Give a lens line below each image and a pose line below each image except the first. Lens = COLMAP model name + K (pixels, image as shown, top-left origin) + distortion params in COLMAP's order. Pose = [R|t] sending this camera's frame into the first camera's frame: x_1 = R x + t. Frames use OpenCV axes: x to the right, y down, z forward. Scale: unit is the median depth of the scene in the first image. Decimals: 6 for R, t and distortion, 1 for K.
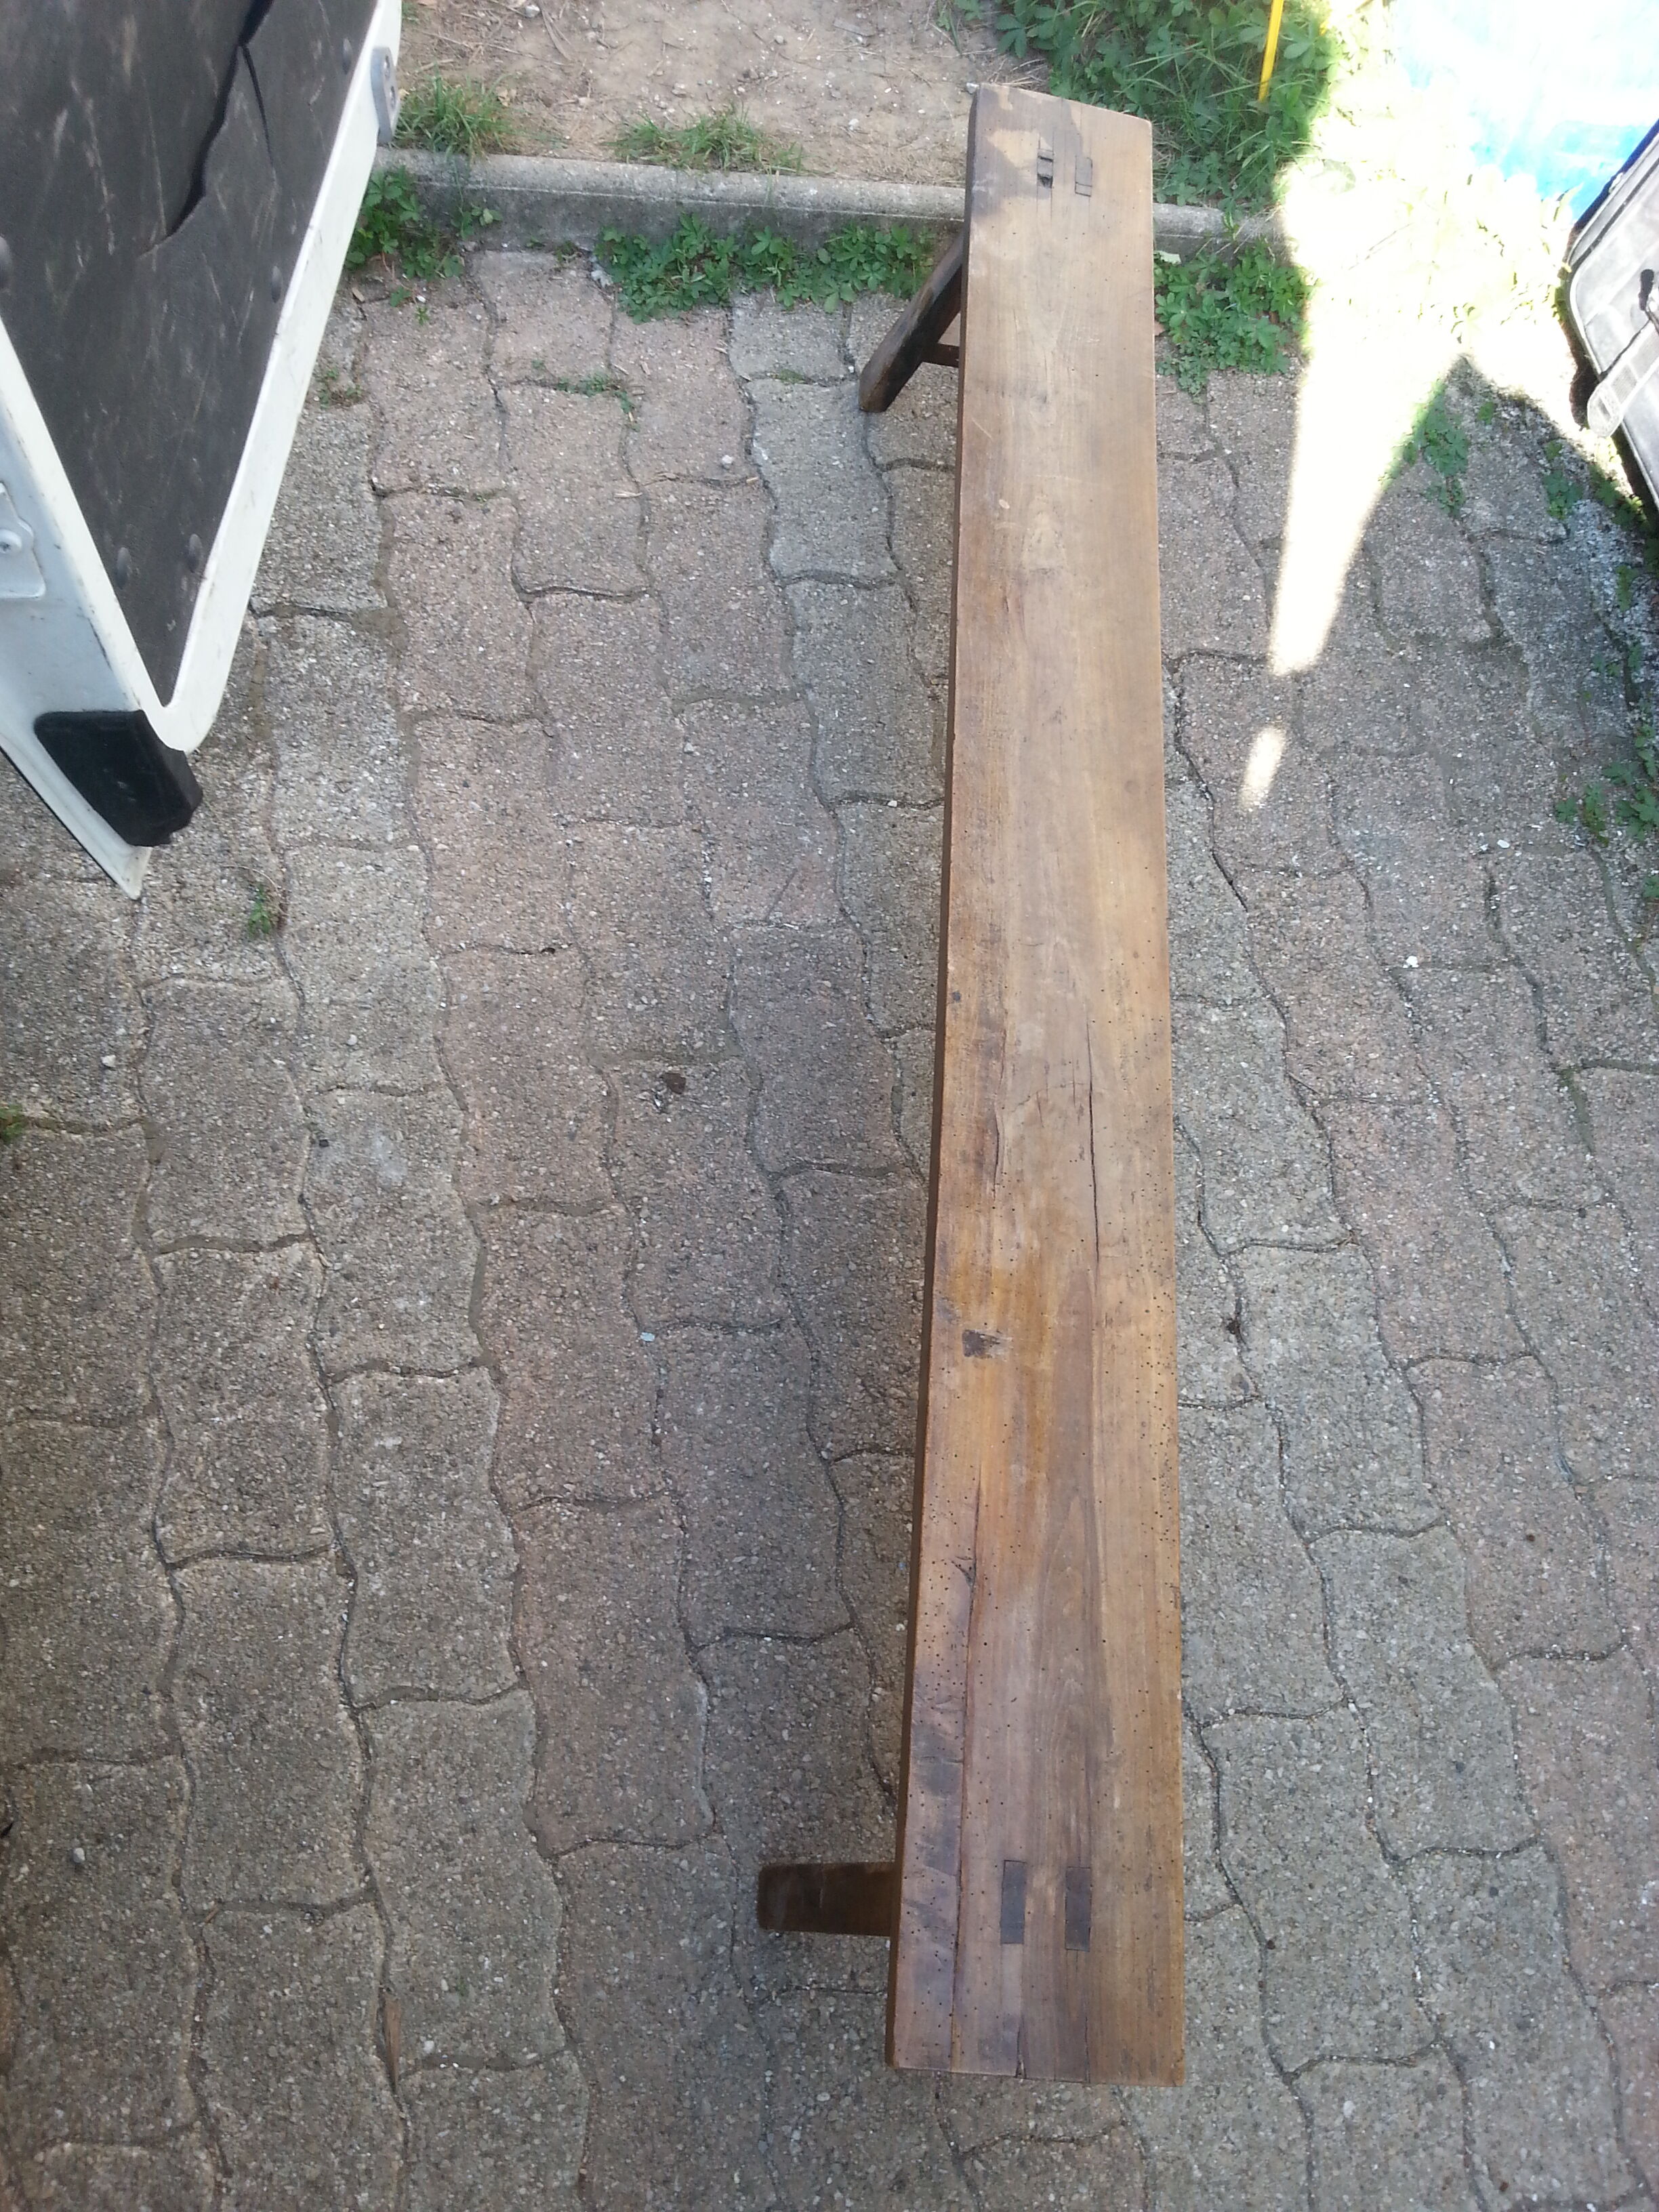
lens RADIAL K [[1837.6, 0, 829.5], [0, 1837.6, 1106.0], [0, 0, 1]] dist [0.046977, -0.135051]
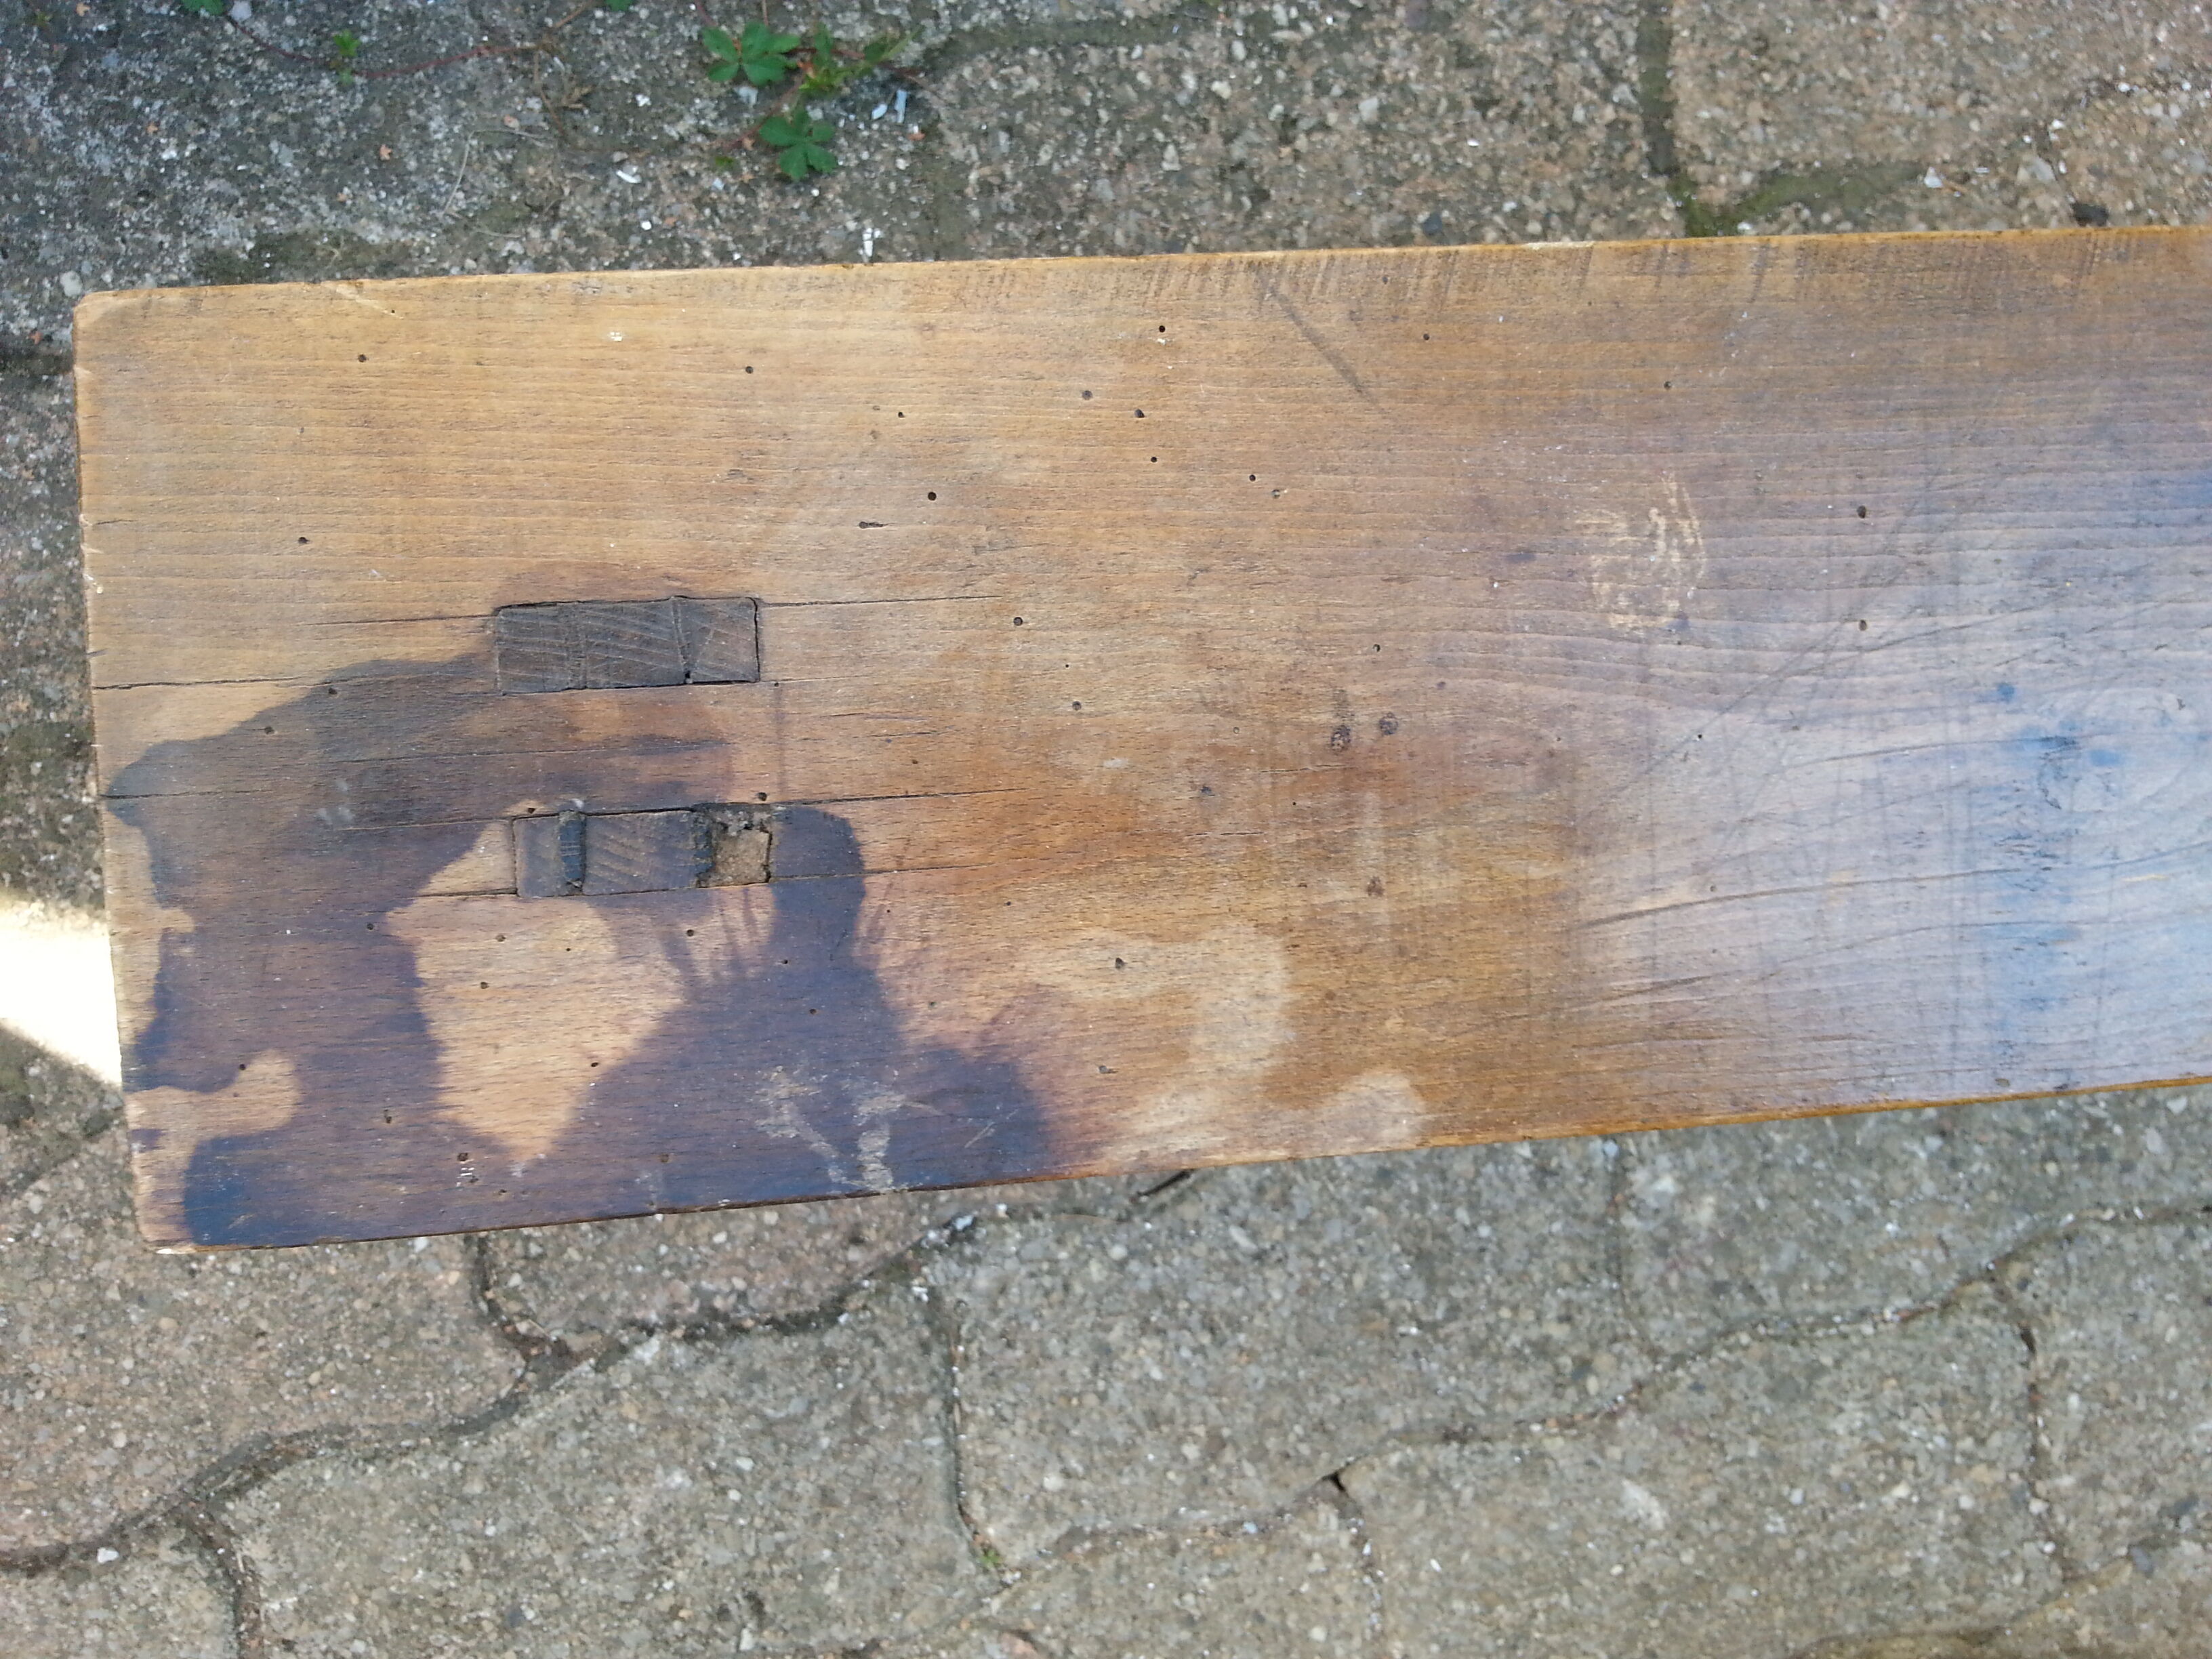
lens RADIAL K [[1837.6, 0, 1106.0], [0, 1837.6, 829.5], [0, 0, 1]] dist [0.046977, -0.135051]
pose [[-0.102087, -0.972466, -0.209496, 0.373388], [0.869514, -0.189534, 0.456094, -0.311443], [-0.483242, -0.135598, 0.864922, 0.728920]]
